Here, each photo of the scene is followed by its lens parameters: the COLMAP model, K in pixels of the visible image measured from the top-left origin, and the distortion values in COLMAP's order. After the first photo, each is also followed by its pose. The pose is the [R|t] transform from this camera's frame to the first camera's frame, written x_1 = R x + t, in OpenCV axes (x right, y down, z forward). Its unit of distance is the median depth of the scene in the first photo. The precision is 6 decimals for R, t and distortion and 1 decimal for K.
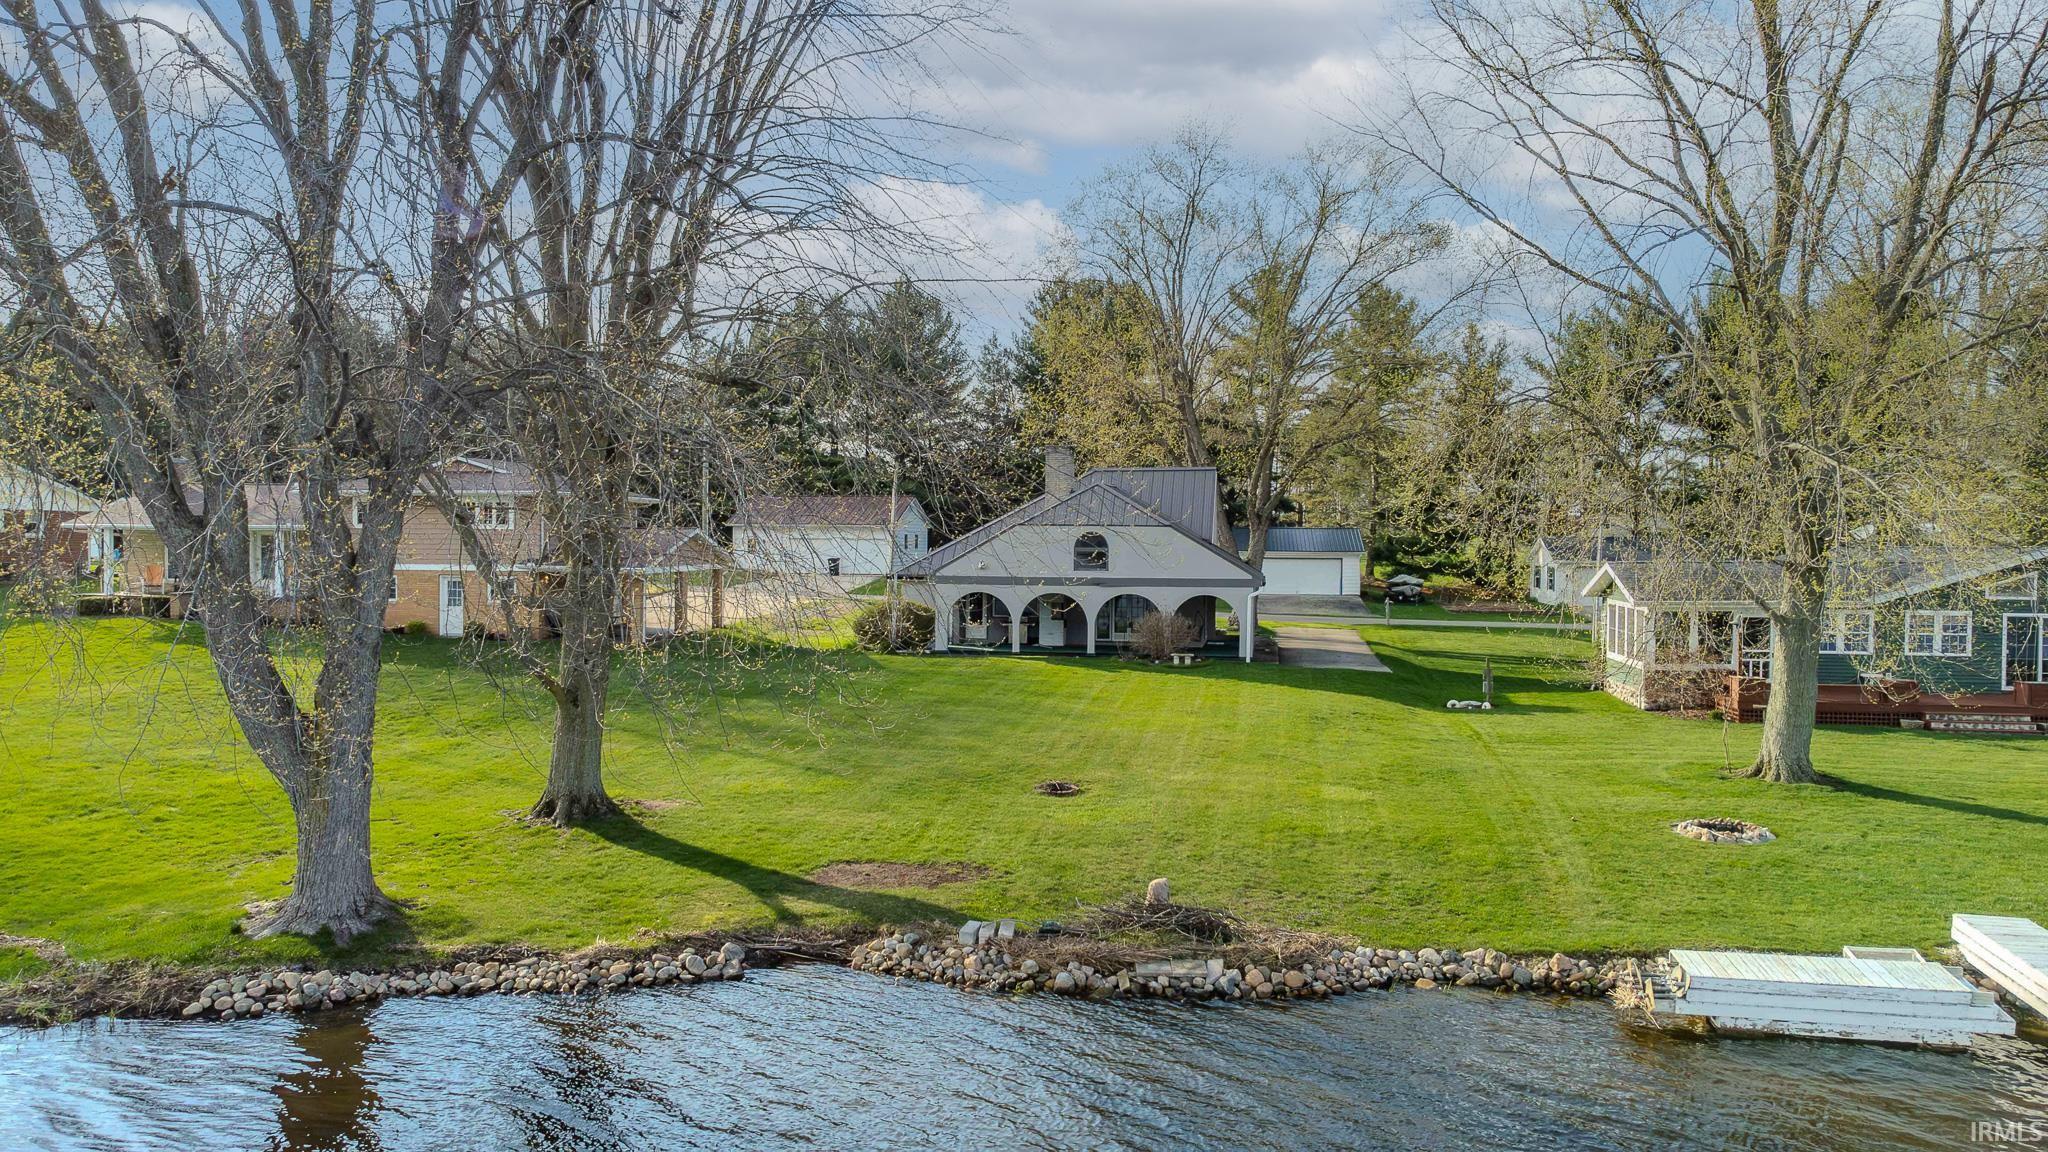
lens RADIAL K [[1543.5, 0, 1020.6], [0, 1543.5, 570.0], [0, 0, 1]] dist [0.049328, -0.003693]
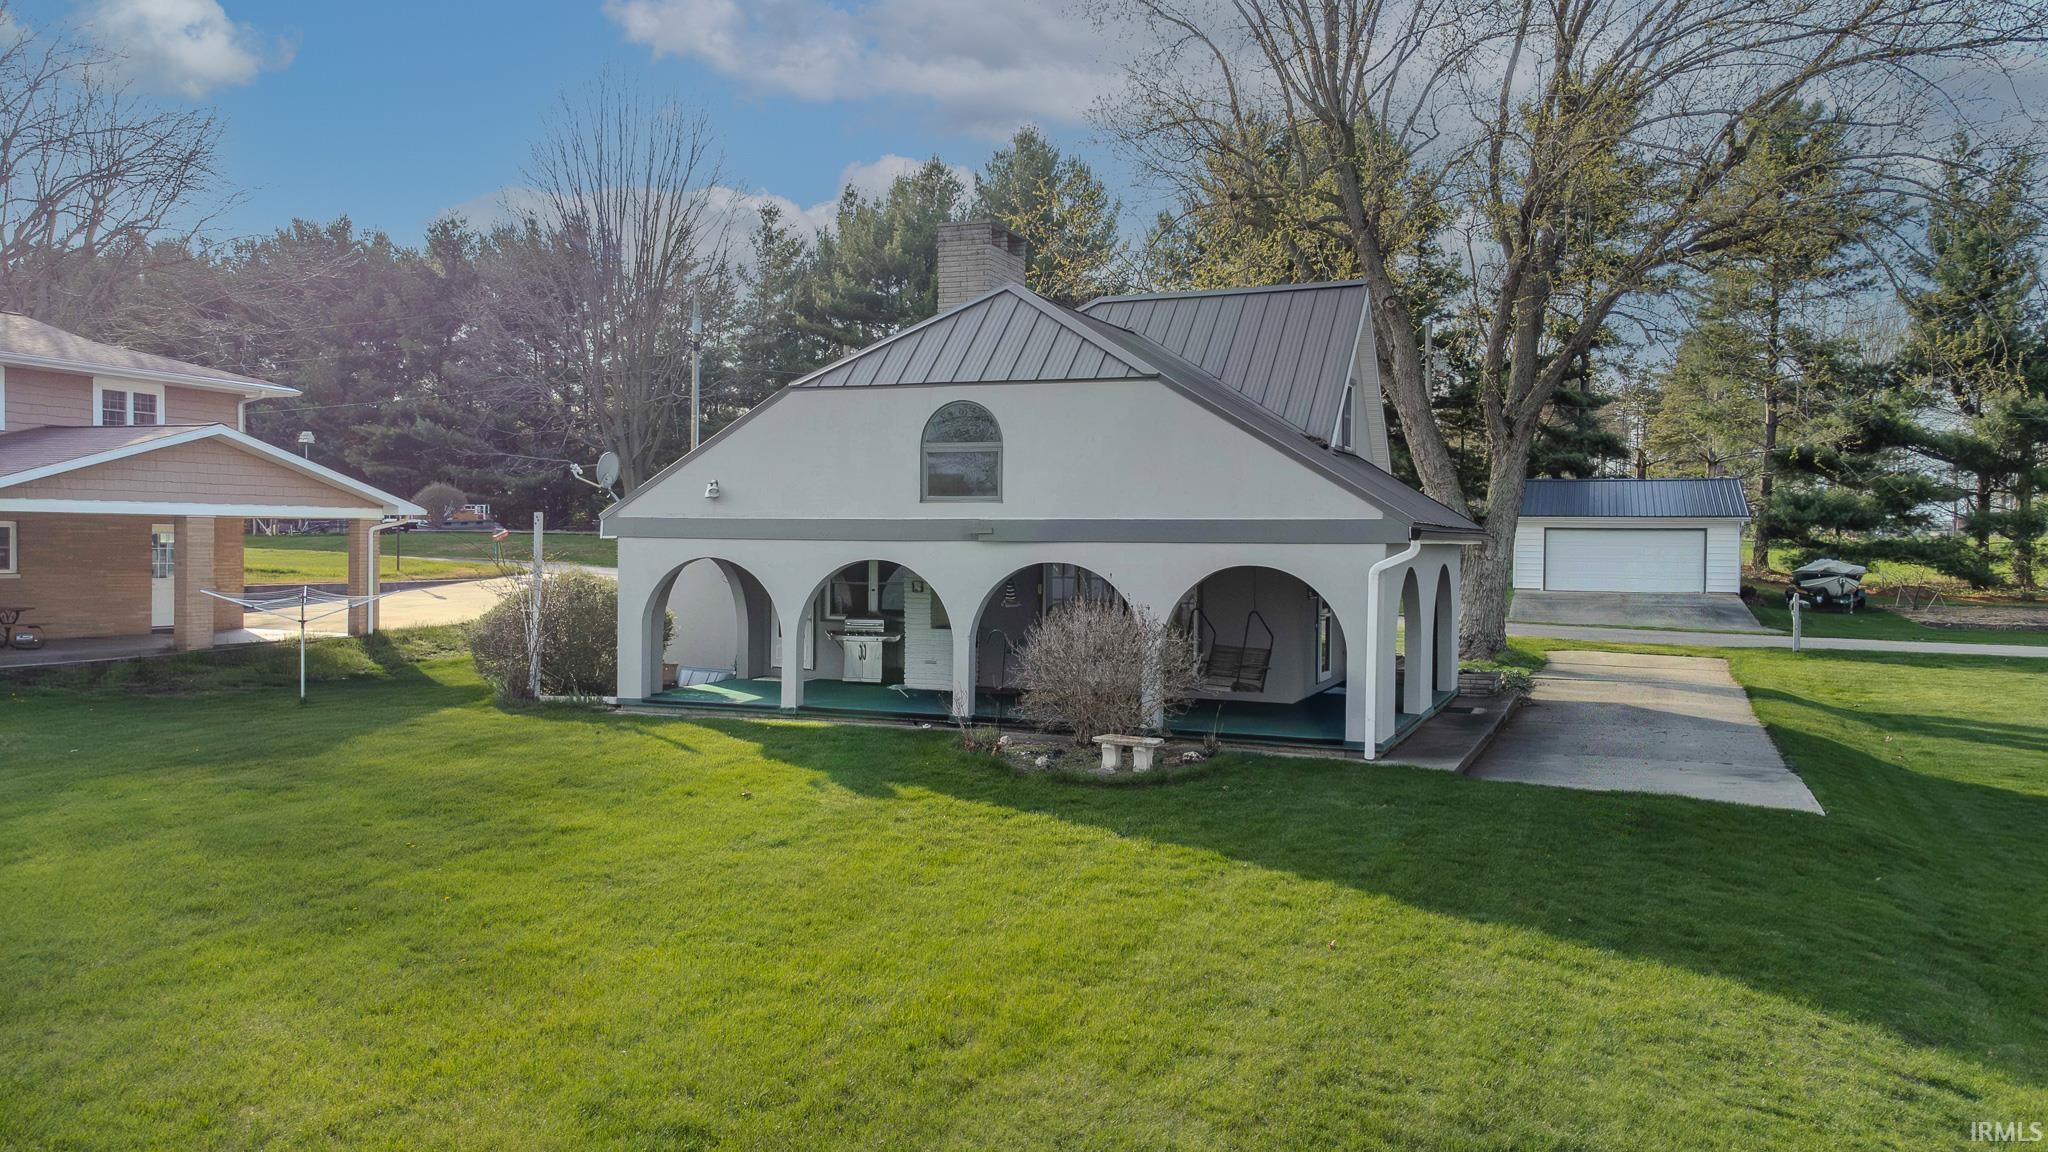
lens RADIAL K [[1543.5, 0, 1022.7], [0, 1543.5, 576.4], [0, 0, 1]] dist [0.049328, -0.003693]
pose [[0.975452, 0.007855, -0.220071, 0.143701], [-0.007901, 0.999969, 0.000672, 0.018431], [0.220069, 0.001083, 0.975484, 0.622848]]
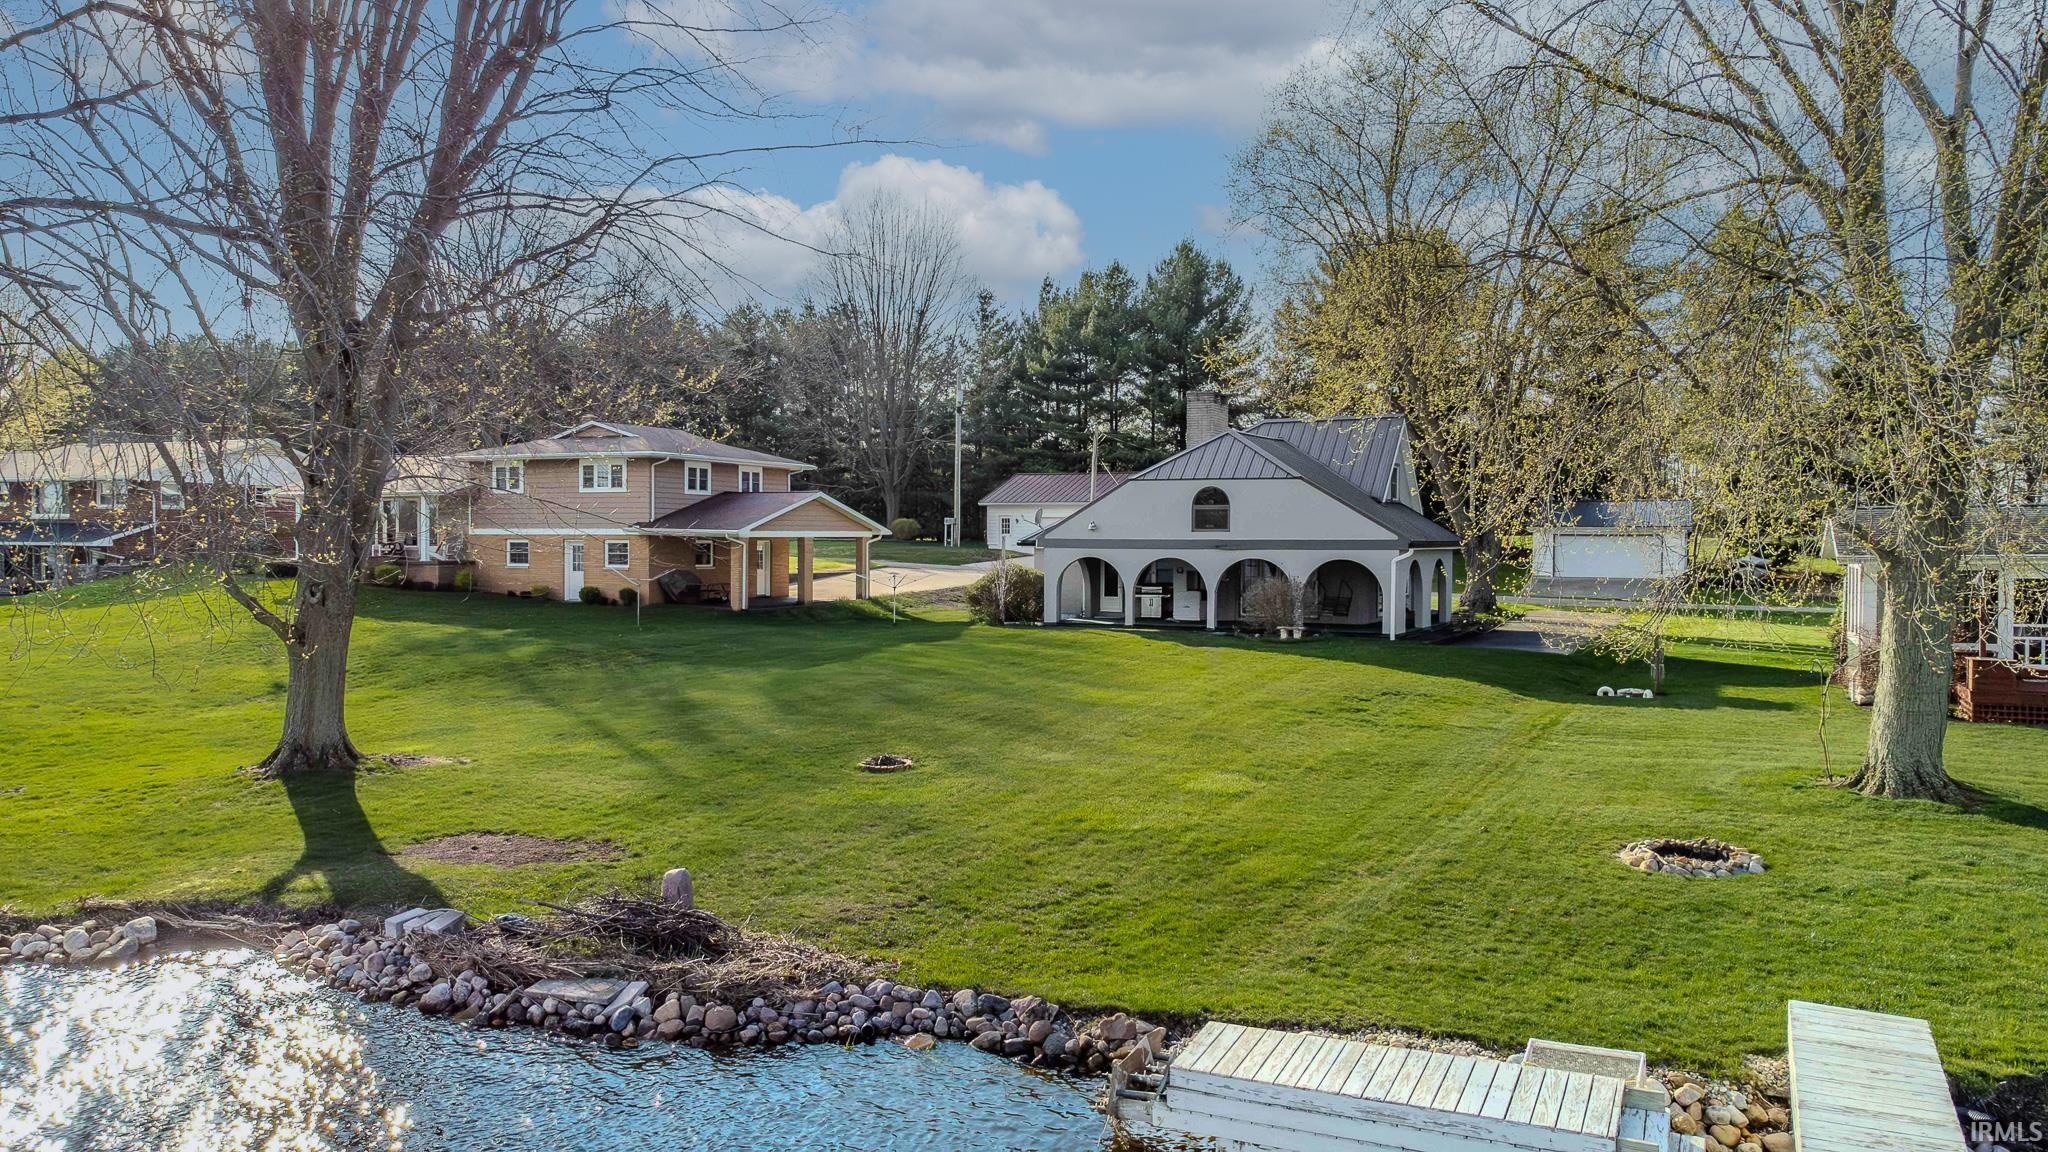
lens RADIAL K [[1543.5, 0, 1004.7], [0, 1543.5, 577.2], [0, 0, 1]] dist [0.049328, -0.003693]
pose [[0.954273, 0.004787, -0.298899, 0.191695], [-0.004263, 0.999988, 0.002405, 0.024140], [0.298907, -0.001021, 0.954282, 0.141528]]
